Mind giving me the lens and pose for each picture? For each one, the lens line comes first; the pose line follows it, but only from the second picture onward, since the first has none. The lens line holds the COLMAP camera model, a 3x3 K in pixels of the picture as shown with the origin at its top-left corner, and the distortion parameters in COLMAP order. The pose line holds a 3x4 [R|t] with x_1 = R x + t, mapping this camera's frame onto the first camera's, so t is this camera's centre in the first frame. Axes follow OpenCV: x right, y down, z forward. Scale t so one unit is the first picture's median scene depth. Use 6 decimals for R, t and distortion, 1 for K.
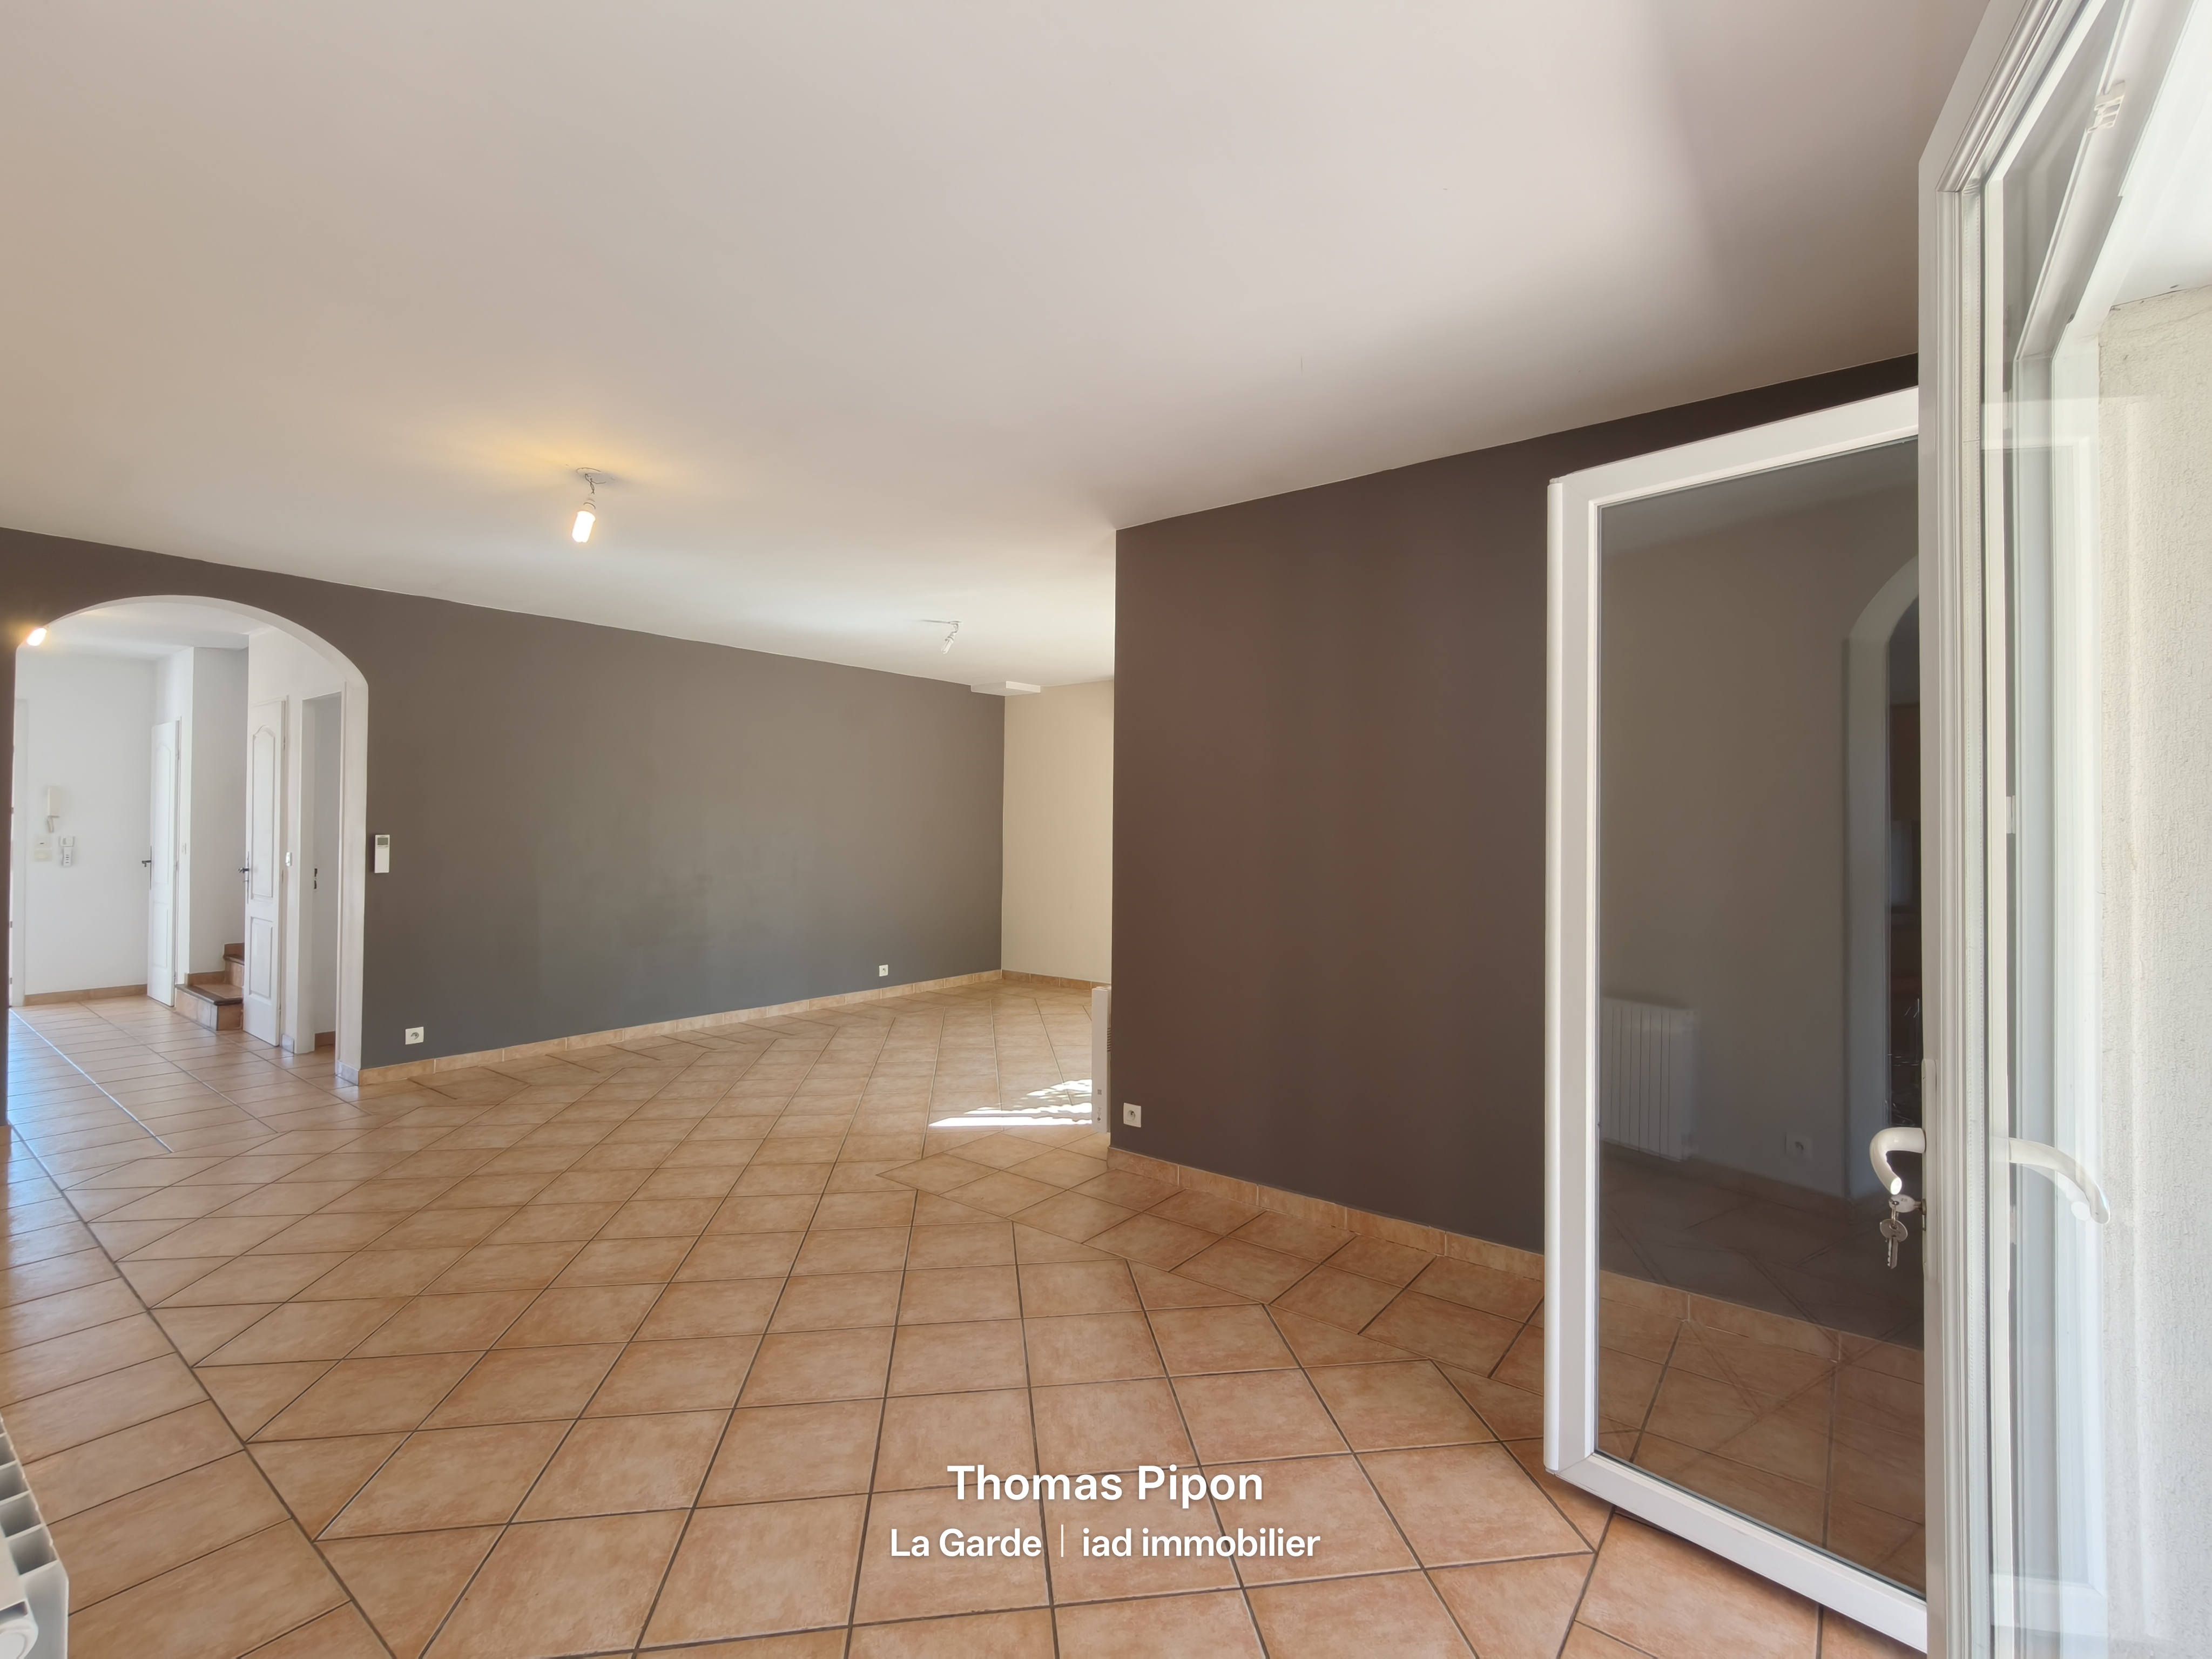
lens RADIAL K [[994.5, 0, 1116.9], [0, 994.5, 815.0], [0, 0, 1]] dist [0.002396, 0.001073]
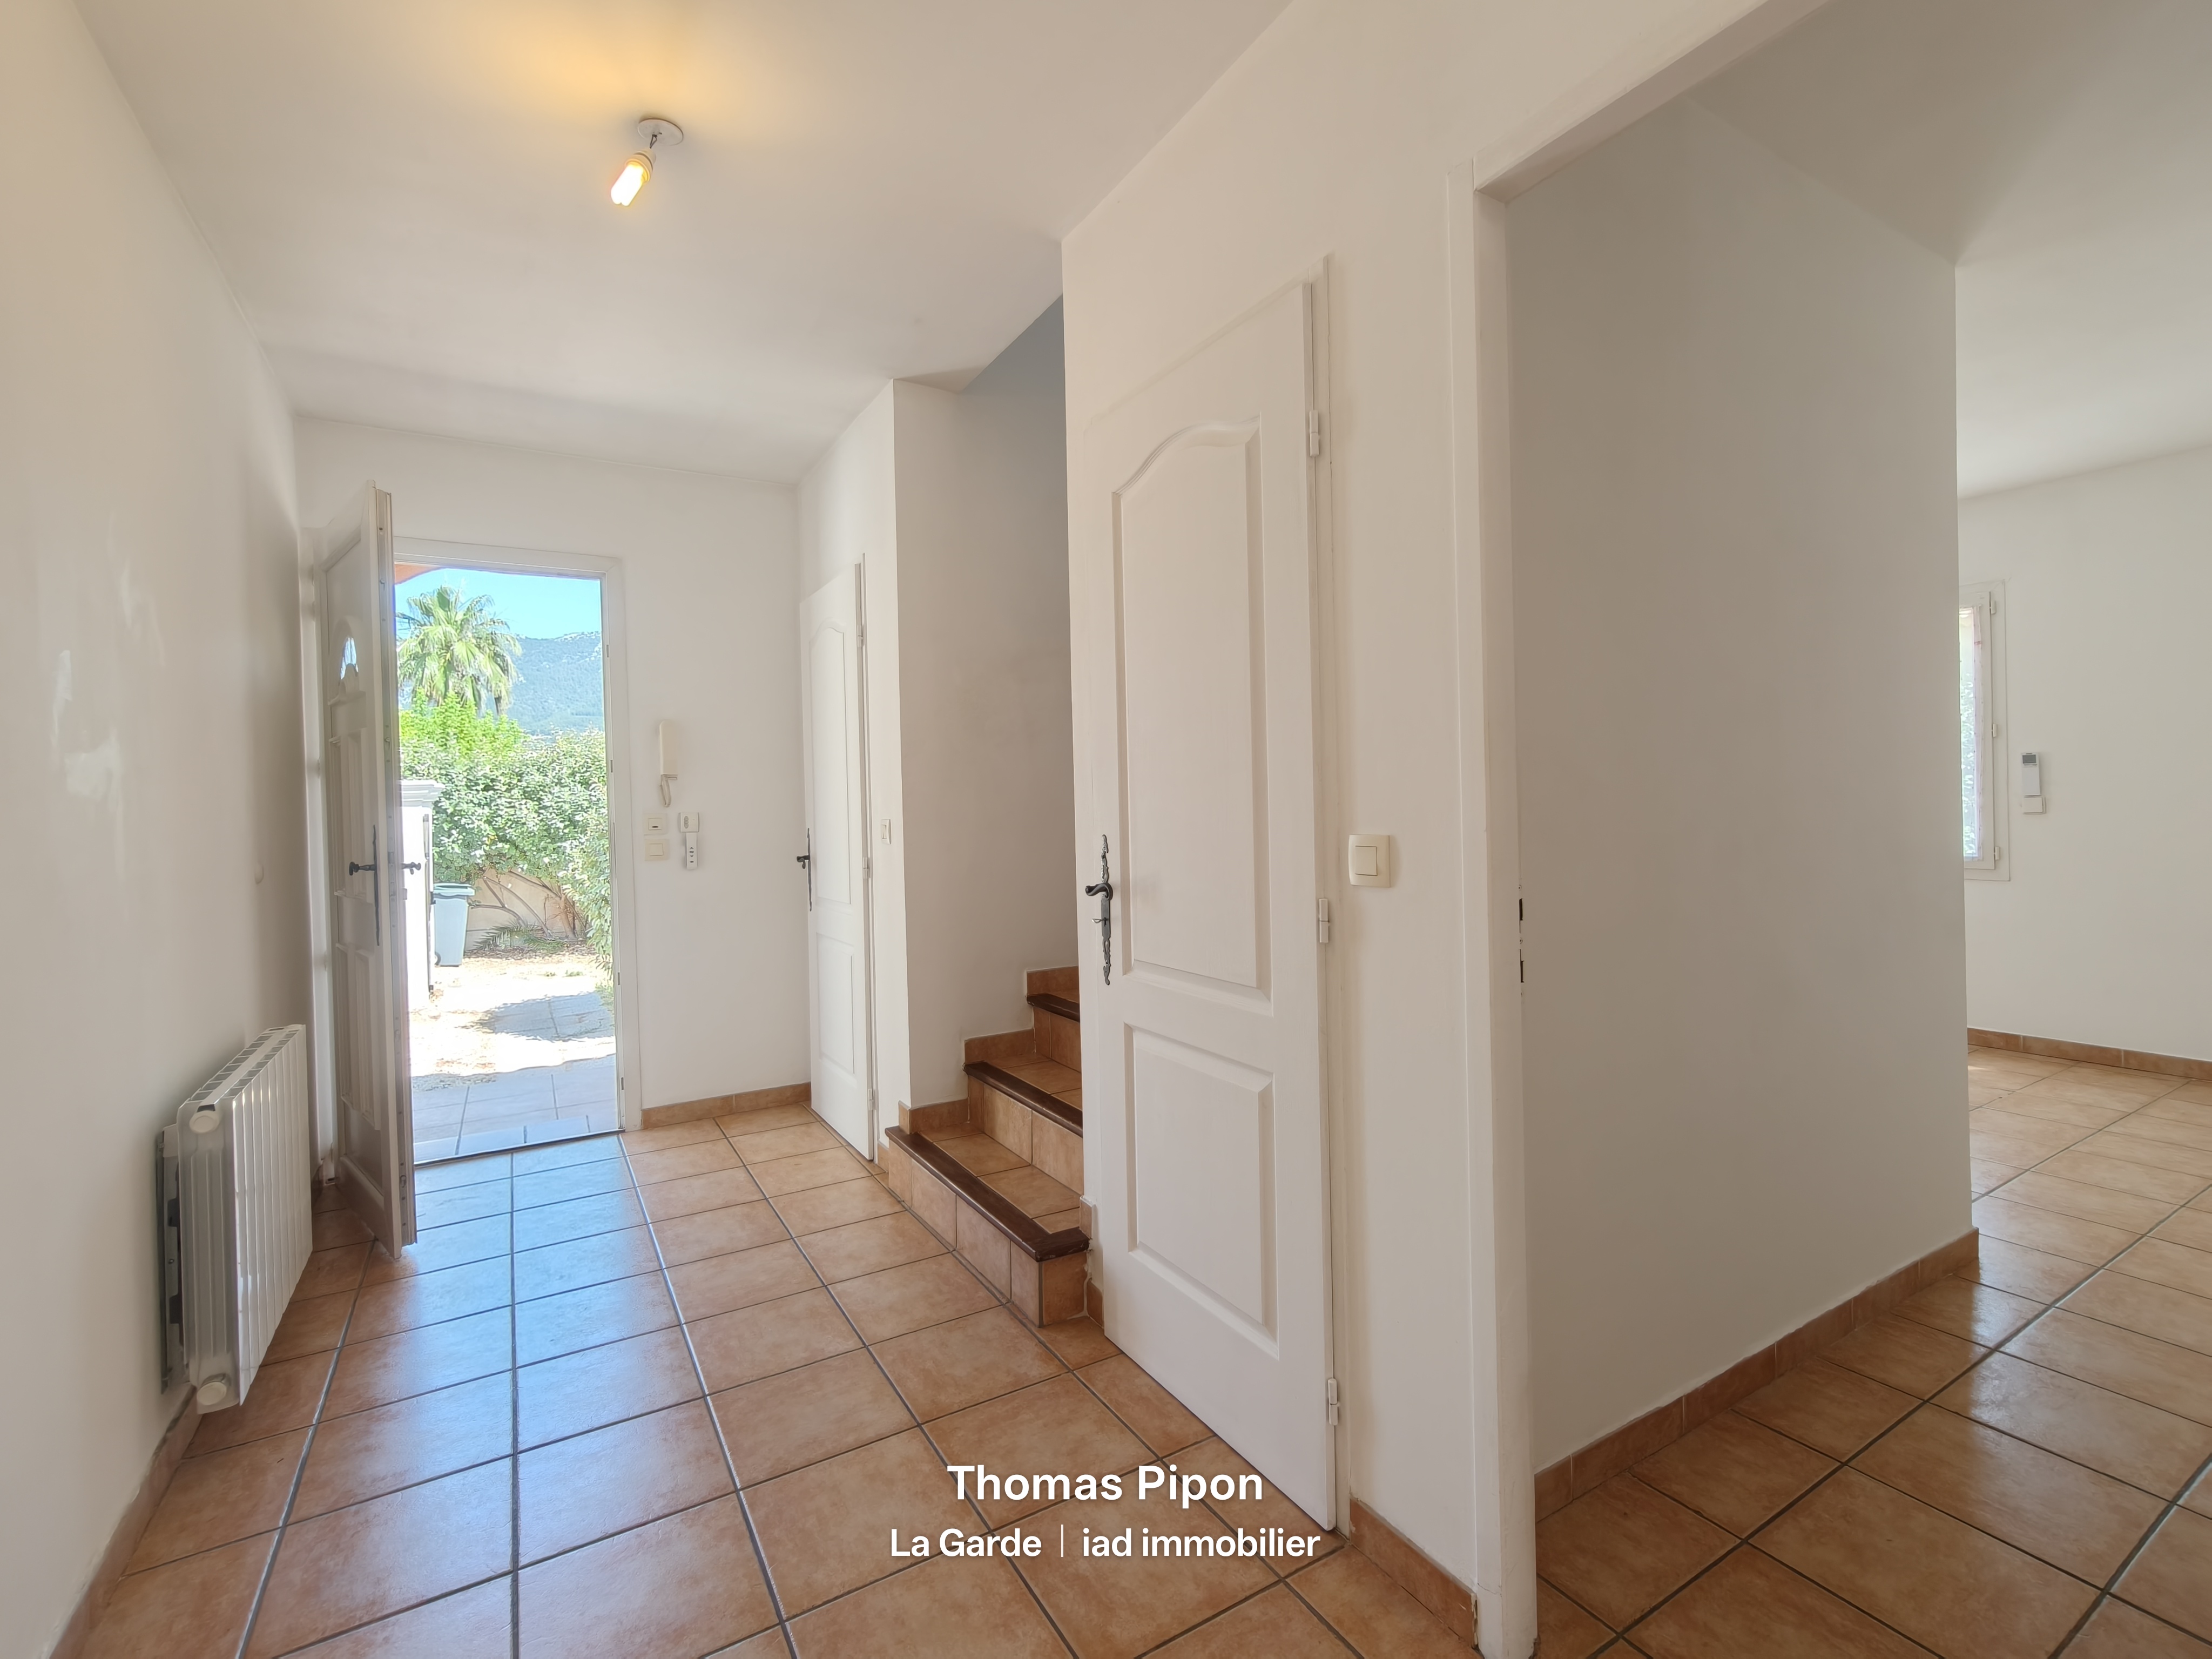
lens RADIAL K [[994.5, 0, 1116.9], [0, 994.5, 815.0], [0, 0, 1]] dist [0.002396, 0.001073]
pose [[0.929047, -0.023516, -0.369214, -0.648429], [0.031427, 0.999387, 0.015427, 0.021574], [0.368625, -0.025935, 0.929216, 0.595110]]
